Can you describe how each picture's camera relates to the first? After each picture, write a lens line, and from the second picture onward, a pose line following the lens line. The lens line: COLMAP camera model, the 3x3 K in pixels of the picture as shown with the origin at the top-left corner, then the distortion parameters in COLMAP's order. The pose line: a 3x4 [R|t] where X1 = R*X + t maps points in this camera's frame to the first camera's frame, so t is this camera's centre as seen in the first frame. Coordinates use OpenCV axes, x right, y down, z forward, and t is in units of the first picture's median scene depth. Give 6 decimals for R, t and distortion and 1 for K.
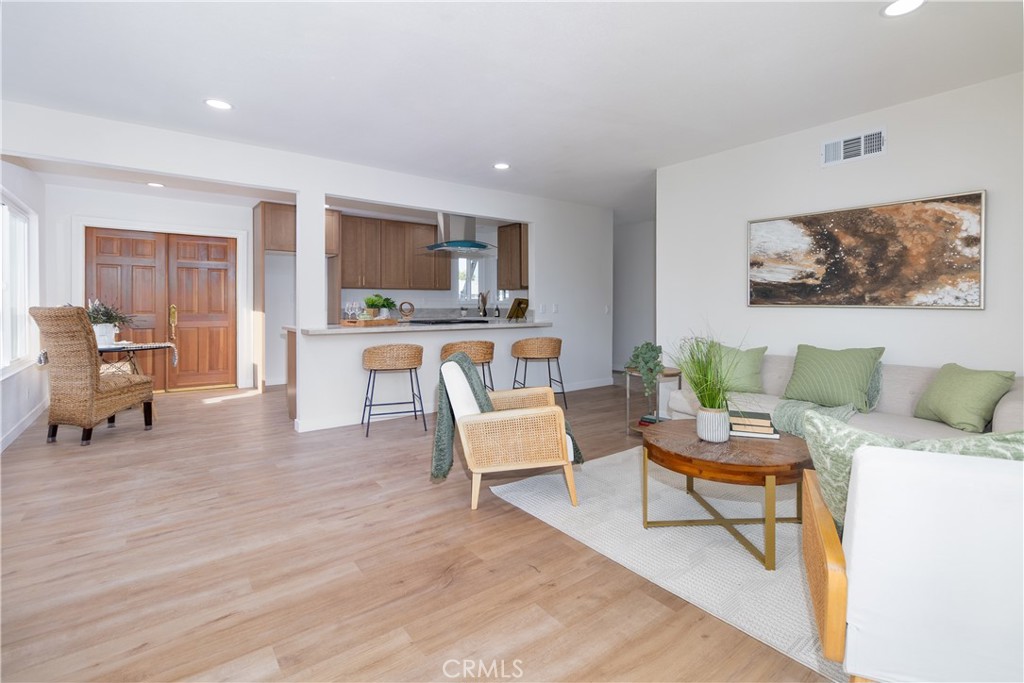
lens RADIAL K [[468.8, 0, 510.4], [0, 468.8, 326.2], [0, 0, 1]] dist [-0.000013, 0.000053]
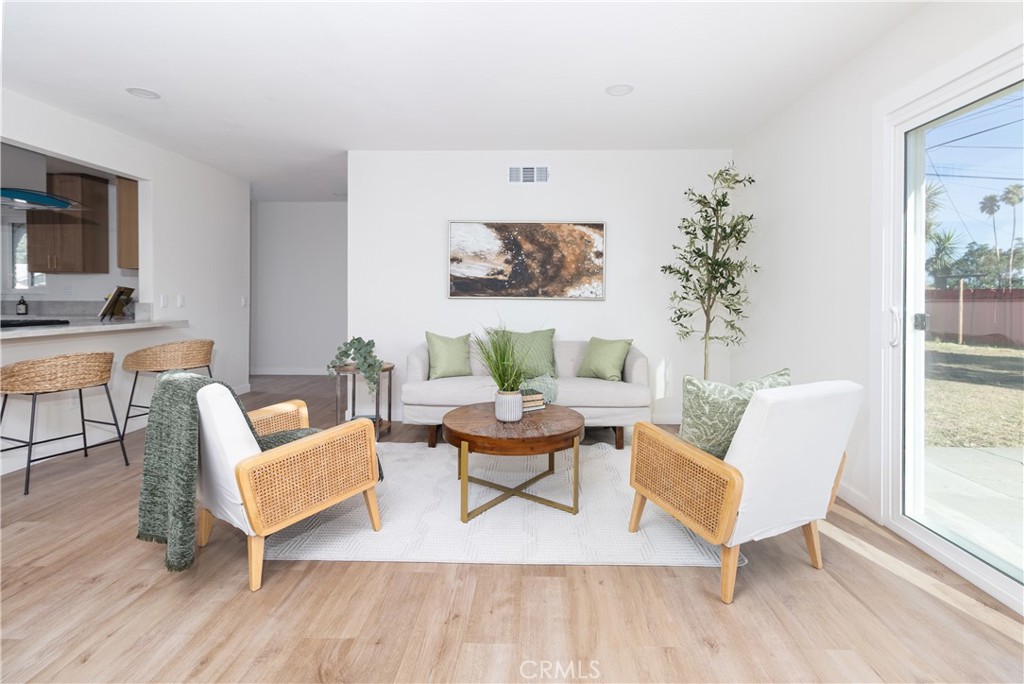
lens RADIAL K [[484.4, 0, 514.8], [0, 484.4, 308.5], [0, 0, 1]] dist [0.000947, 0.000123]
pose [[0.630573, -0.018976, 0.775898, -0.343603], [0.032589, 0.999467, -0.002041, -0.013117], [-0.775446, 0.026572, 0.630855, 0.207877]]
